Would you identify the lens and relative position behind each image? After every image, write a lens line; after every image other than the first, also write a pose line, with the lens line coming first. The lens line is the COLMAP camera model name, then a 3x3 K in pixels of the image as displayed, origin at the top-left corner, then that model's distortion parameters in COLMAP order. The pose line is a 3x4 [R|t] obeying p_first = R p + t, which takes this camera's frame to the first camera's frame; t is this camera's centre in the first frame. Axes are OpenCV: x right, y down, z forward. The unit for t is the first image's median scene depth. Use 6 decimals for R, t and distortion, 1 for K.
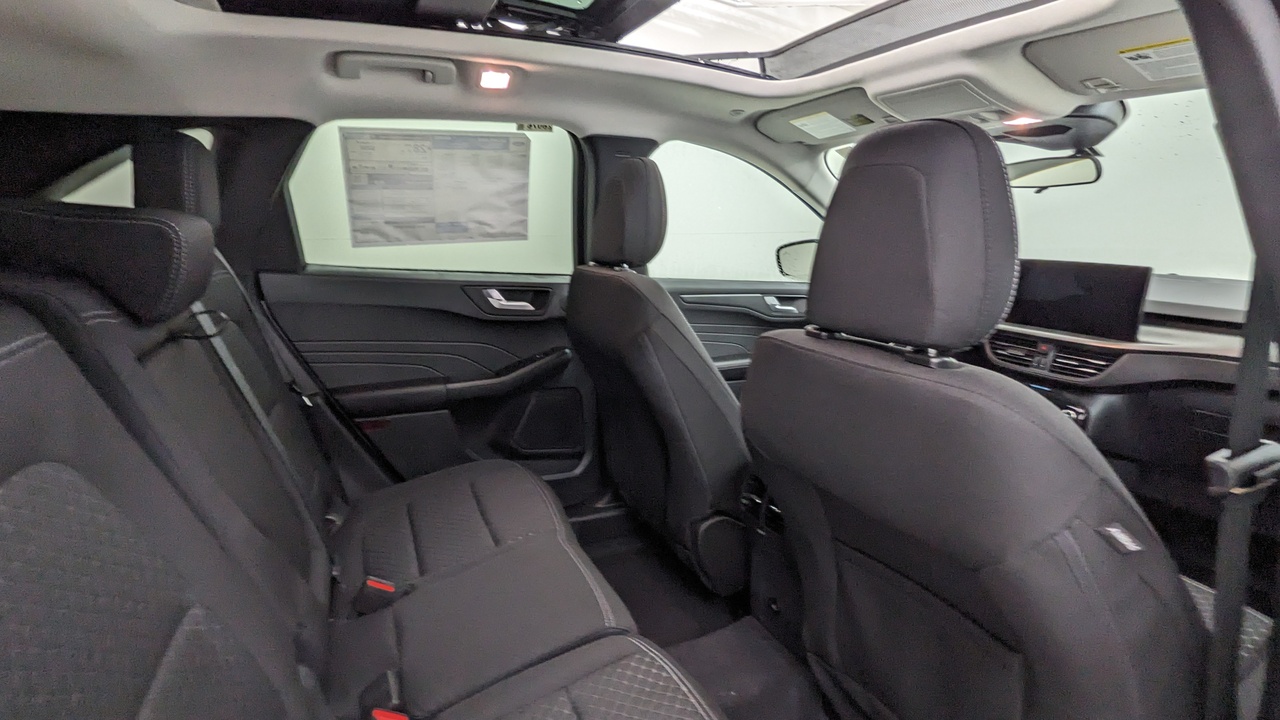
lens RADIAL K [[609.5, 0, 632.9], [0, 609.5, 360.7], [0, 0, 1]] dist [0.003139, 0.000237]
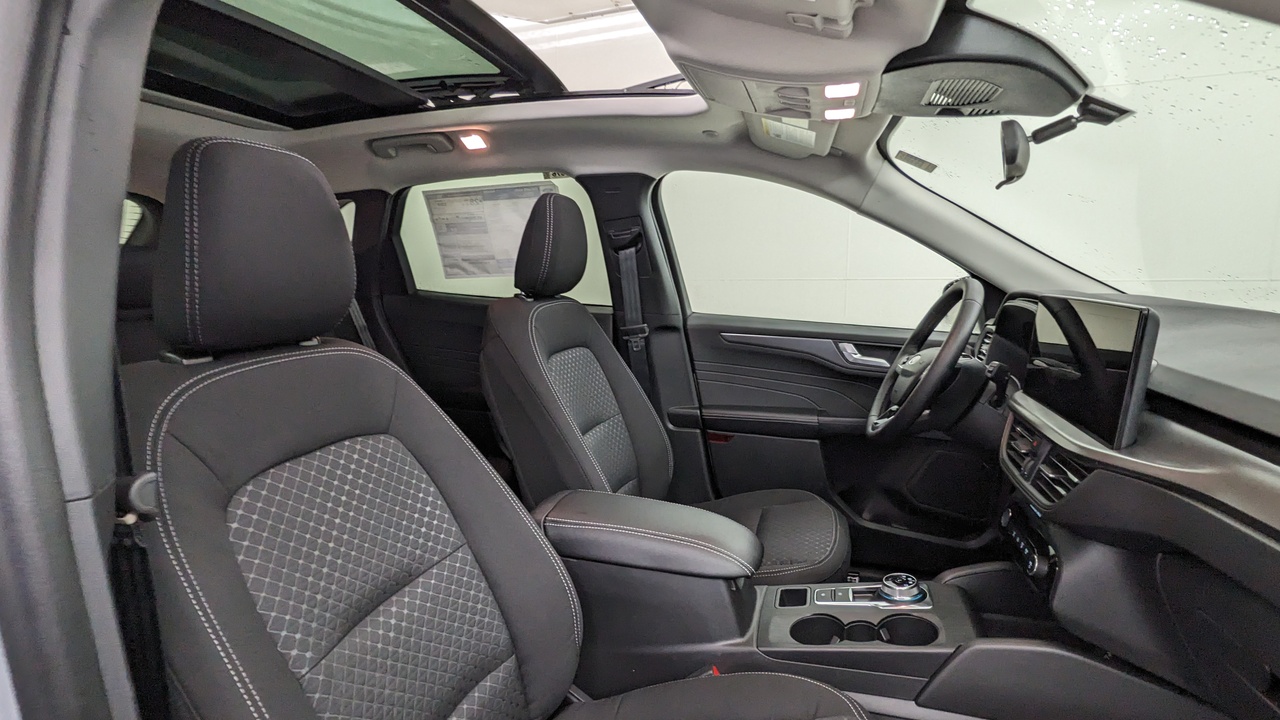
lens RADIAL K [[609.5, 0, 635.4], [0, 609.5, 356.8], [0, 0, 1]] dist [0.003139, 0.000237]
pose [[0.754758, 0.077985, -0.651352, 0.741100], [-0.141855, 0.988819, -0.045986, -0.014200], [0.640482, 0.127106, 0.757381, 0.279362]]
